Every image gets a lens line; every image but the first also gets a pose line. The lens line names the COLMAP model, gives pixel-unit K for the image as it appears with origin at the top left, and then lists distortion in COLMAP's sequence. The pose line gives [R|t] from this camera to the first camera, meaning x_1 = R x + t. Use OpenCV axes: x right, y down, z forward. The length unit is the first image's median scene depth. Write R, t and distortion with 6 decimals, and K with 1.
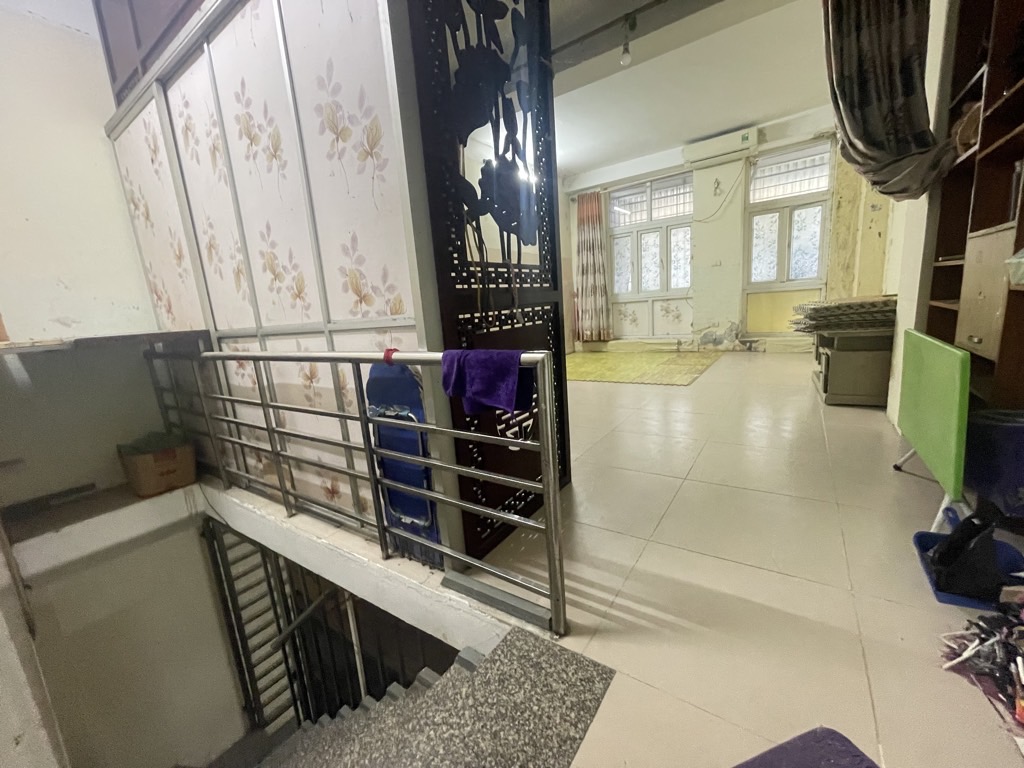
lens RADIAL K [[416.6, 0, 510.7], [0, 416.6, 383.6], [0, 0, 1]] dist [-0.002111, -0.000117]
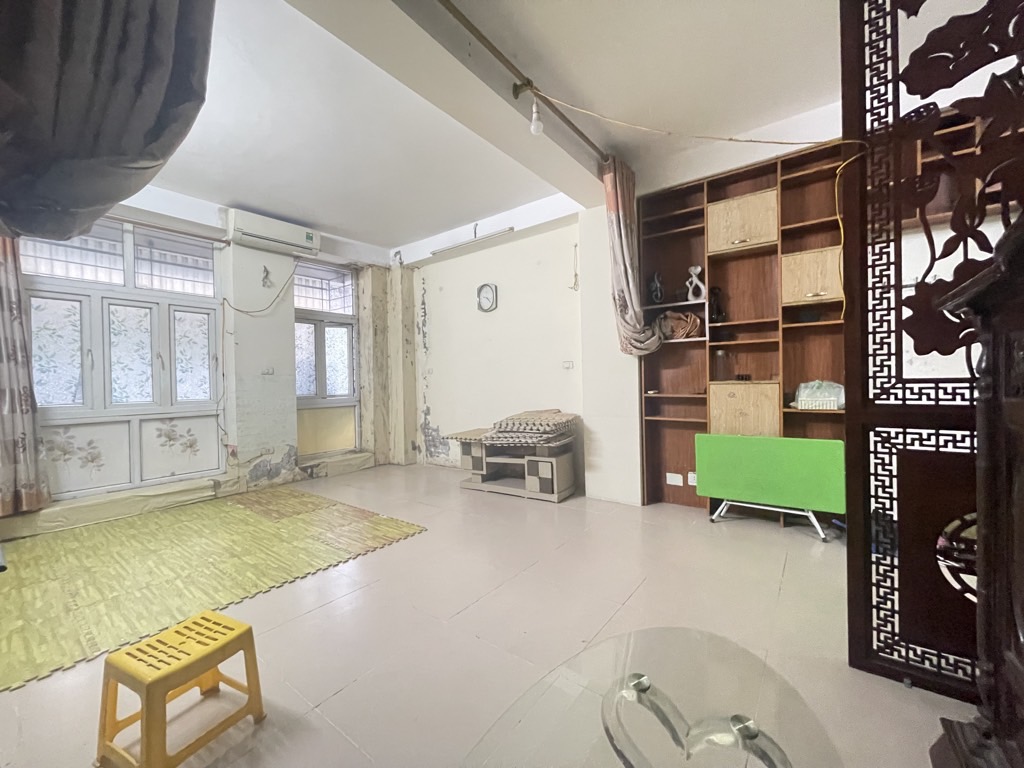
lens RADIAL K [[416.6, 0, 511.5], [0, 416.6, 382.9], [0, 0, 1]] dist [-0.002111, -0.000117]
pose [[0.053604, 0.070638, 0.996061, -0.229954], [0.203414, 0.975807, -0.080148, -0.110846], [-0.977624, 0.206909, 0.037939, 0.518194]]
